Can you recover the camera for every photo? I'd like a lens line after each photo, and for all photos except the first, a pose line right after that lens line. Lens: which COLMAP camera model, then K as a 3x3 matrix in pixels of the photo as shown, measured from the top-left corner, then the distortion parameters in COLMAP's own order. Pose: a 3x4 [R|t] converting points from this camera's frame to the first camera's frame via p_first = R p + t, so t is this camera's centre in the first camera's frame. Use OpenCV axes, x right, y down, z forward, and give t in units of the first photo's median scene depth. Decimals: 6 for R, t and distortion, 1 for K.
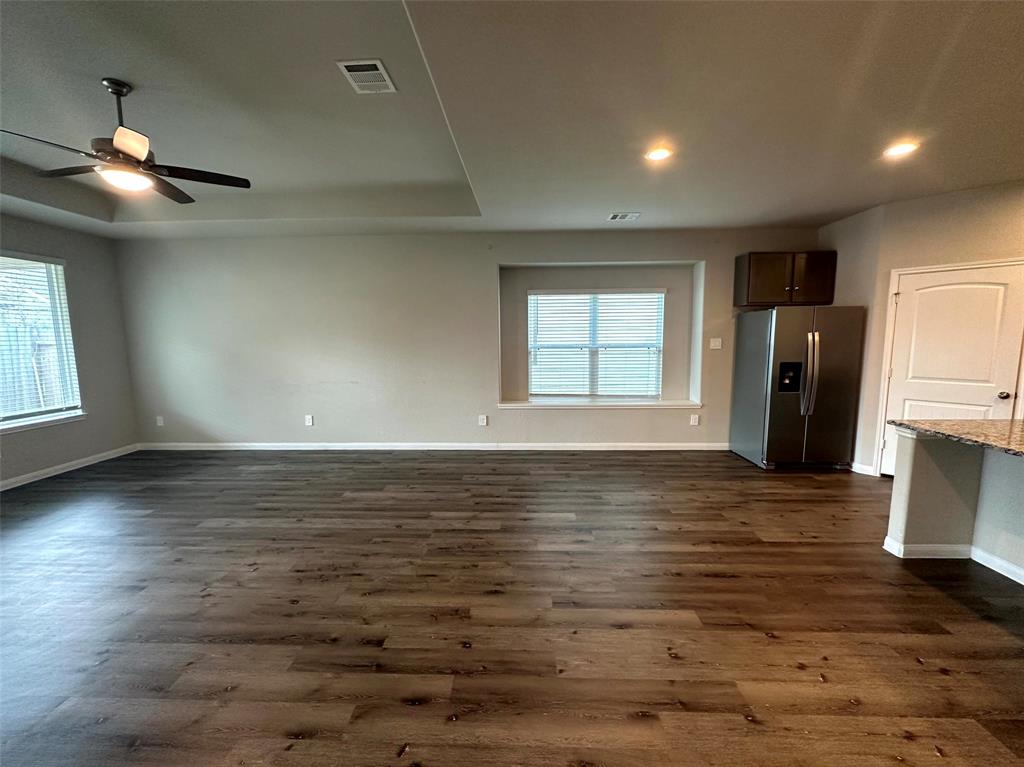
lens RADIAL K [[408.7, 0, 514.4], [0, 408.7, 383.8], [0, 0, 1]] dist [-0.001874, -0.000259]
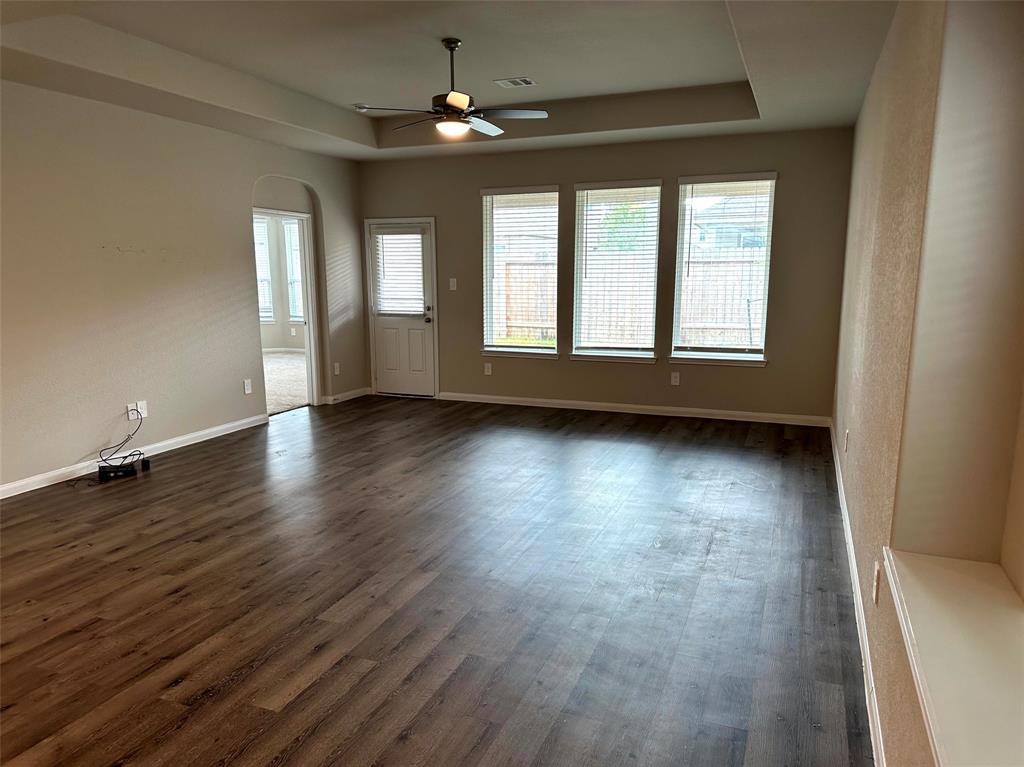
lens RADIAL K [[720.6, 0, 514.3], [0, 720.6, 386.7], [0, 0, 1]] dist [0.051899, -0.061899]
pose [[-0.348826, 0.163395, -0.922834, 0.943650], [-0.101612, 0.972286, 0.210560, -0.253221], [0.931662, 0.167220, -0.322556, 1.919907]]
